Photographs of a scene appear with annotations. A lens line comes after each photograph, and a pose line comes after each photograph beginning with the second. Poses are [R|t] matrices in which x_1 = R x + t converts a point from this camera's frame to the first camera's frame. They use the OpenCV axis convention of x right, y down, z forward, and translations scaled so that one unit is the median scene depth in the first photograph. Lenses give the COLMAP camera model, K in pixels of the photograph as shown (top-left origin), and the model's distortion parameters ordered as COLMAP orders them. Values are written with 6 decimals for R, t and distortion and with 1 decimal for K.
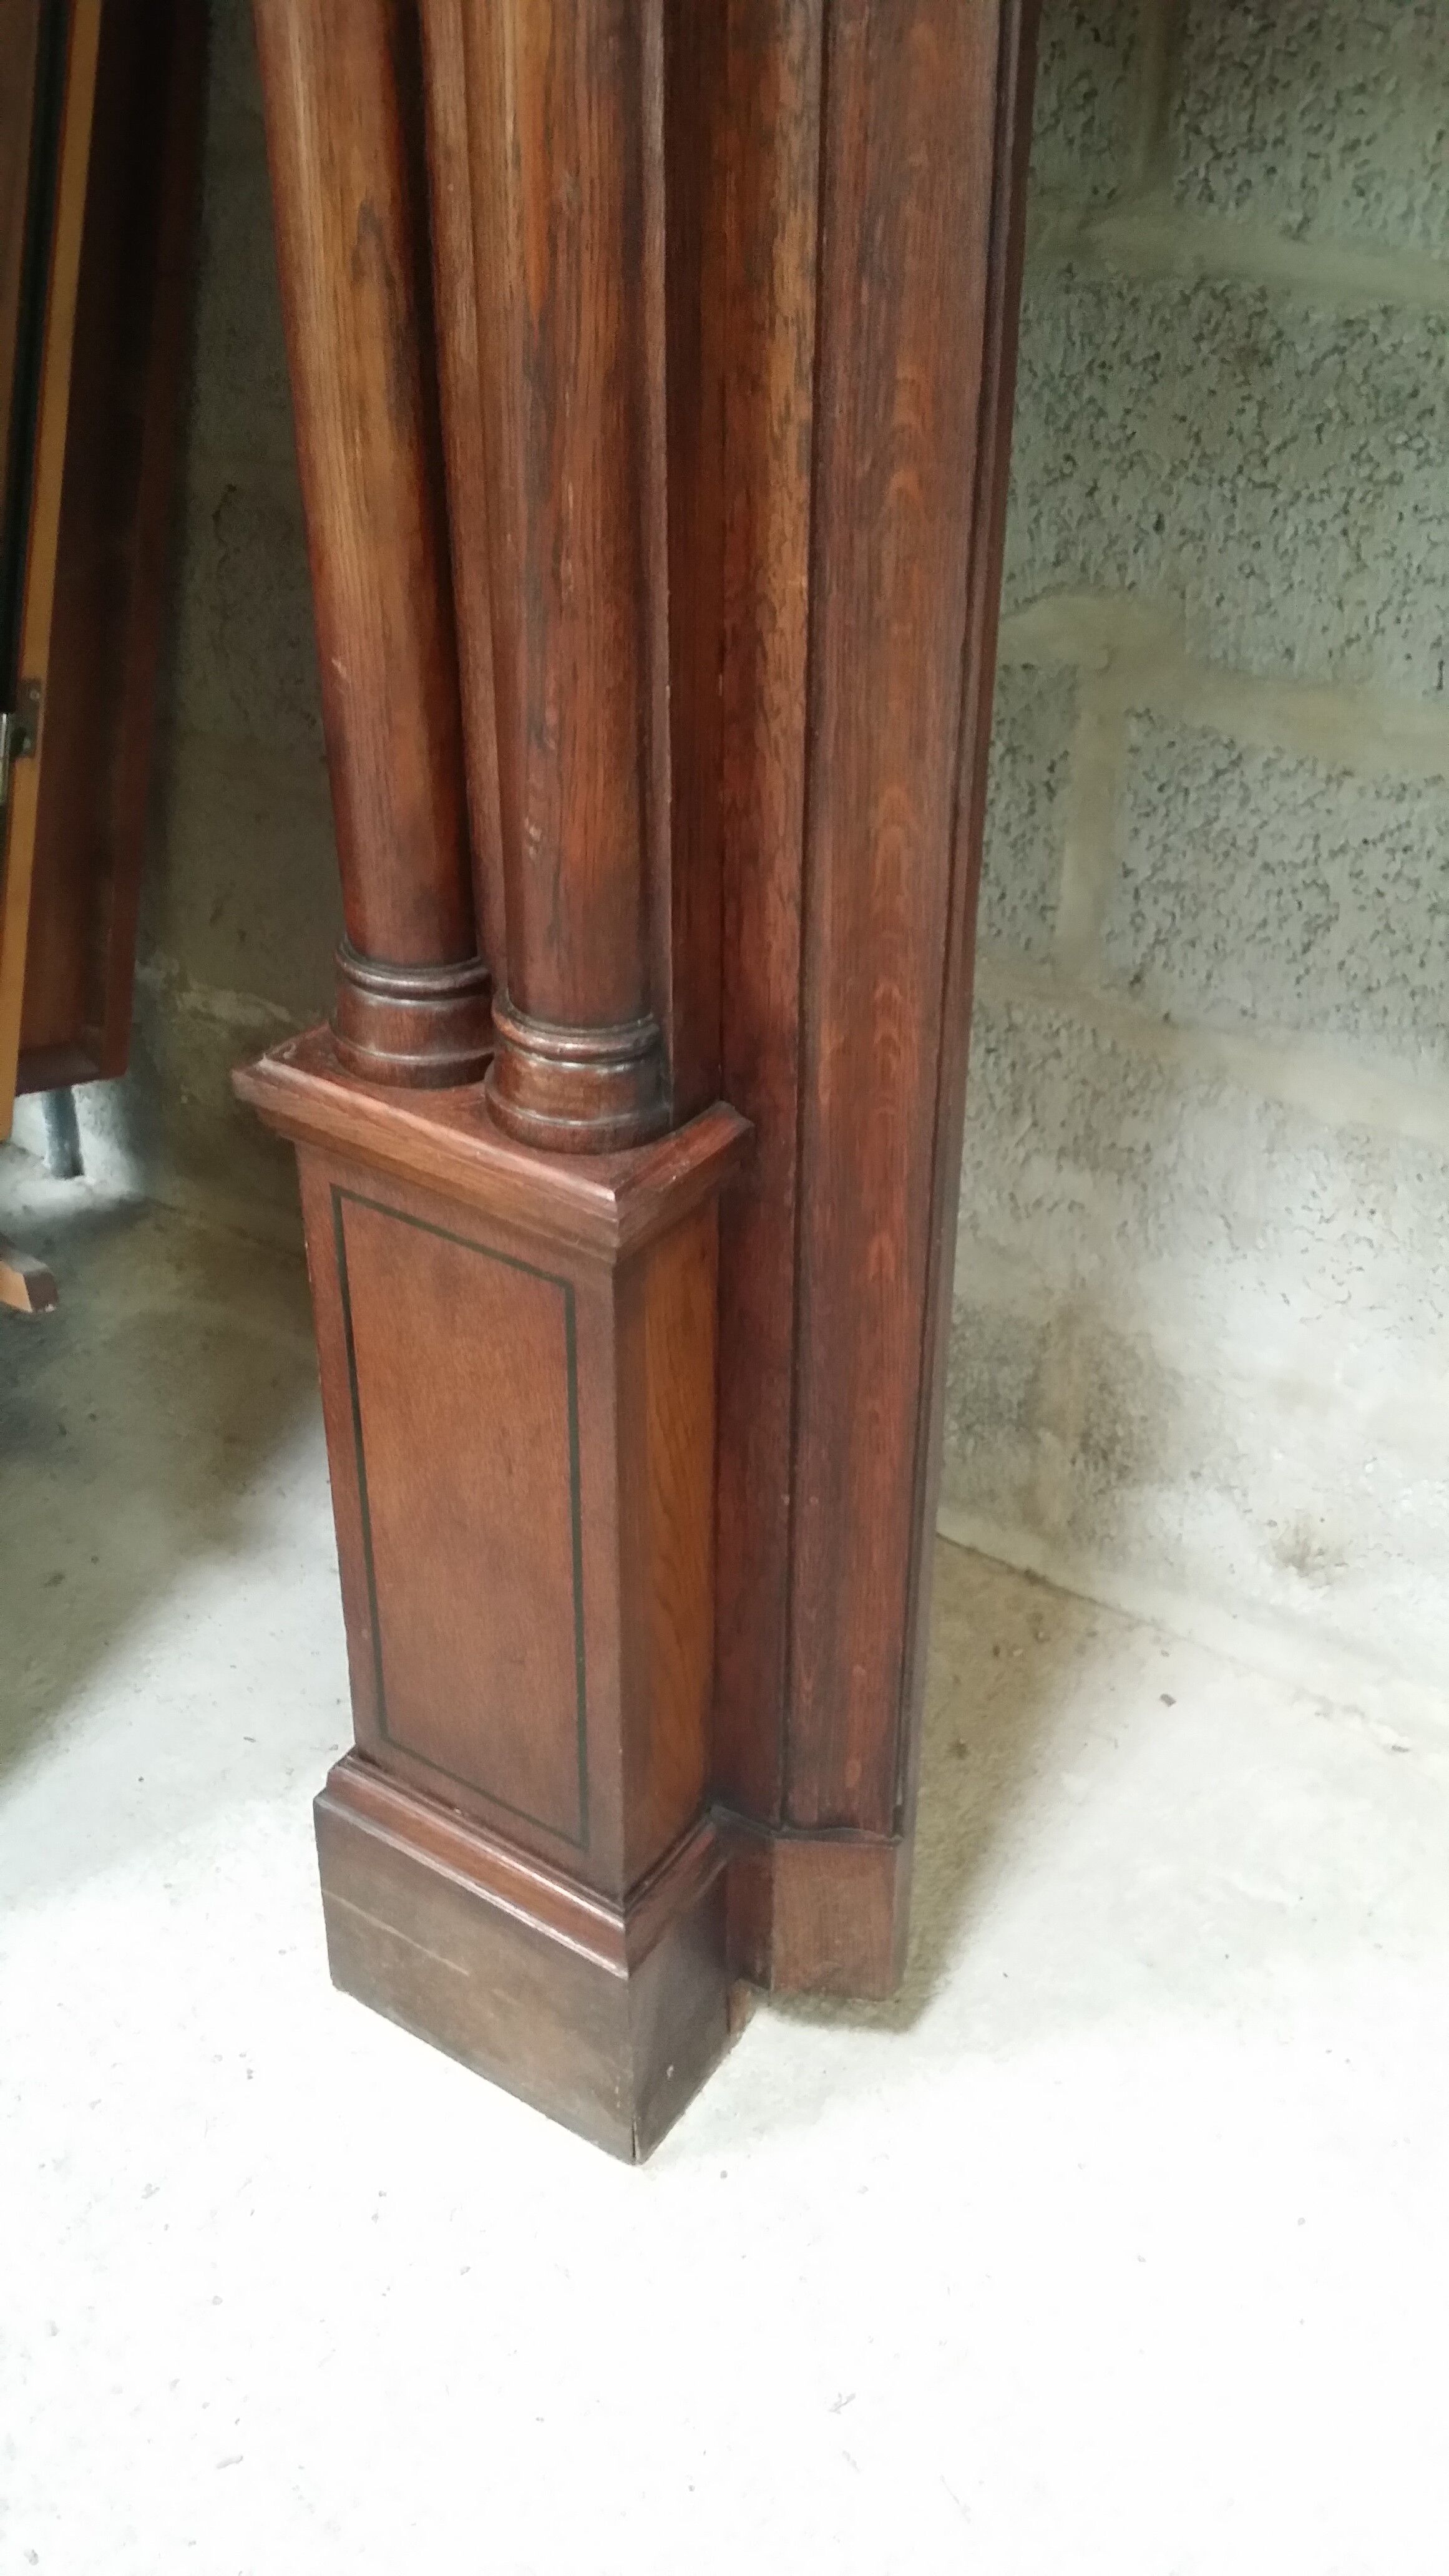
lens RADIAL K [[2346.2, 0, 774.0], [0, 2346.2, 1288.9], [0, 0, 1]] dist [0.099913, -0.227980]
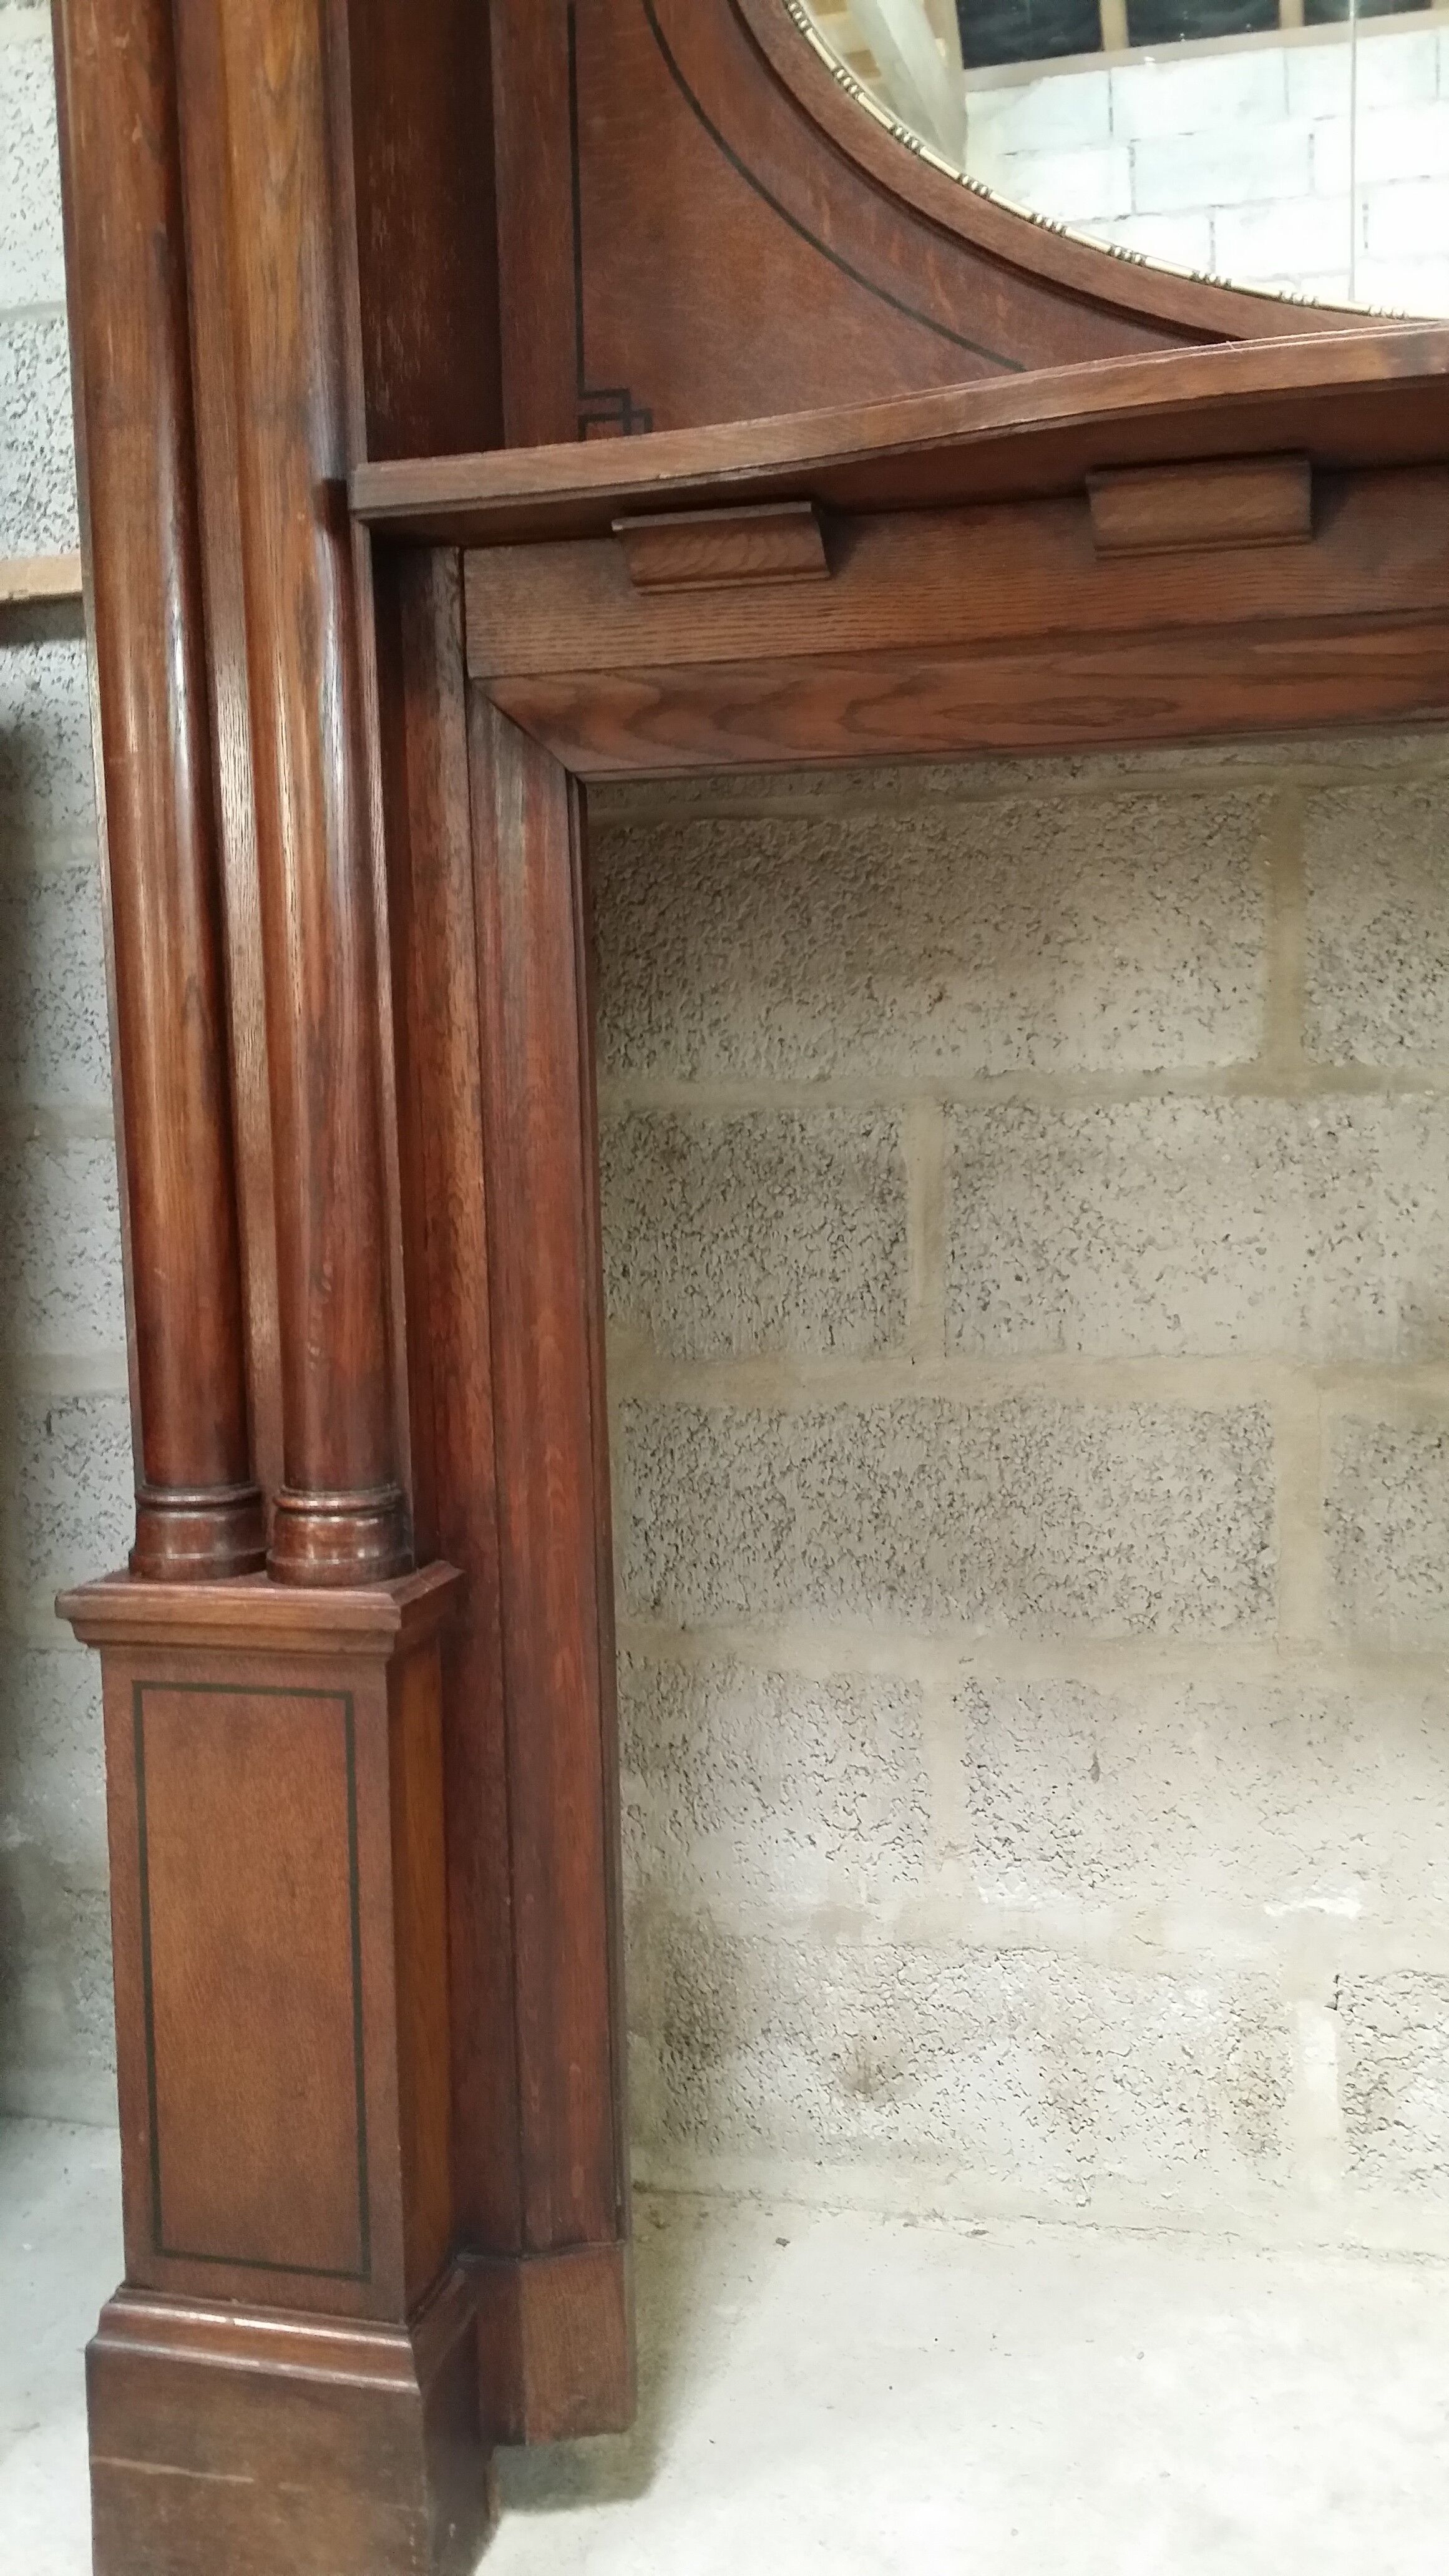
lens RADIAL K [[2346.2, 0, 774.0], [0, 2346.2, 1288.9], [0, 0, 1]] dist [0.099913, -0.227980]
pose [[0.945150, -0.067295, 0.319628, -0.228451], [0.213147, 0.868555, -0.447416, 0.377504], [-0.247506, 0.491003, 0.835259, -0.245248]]
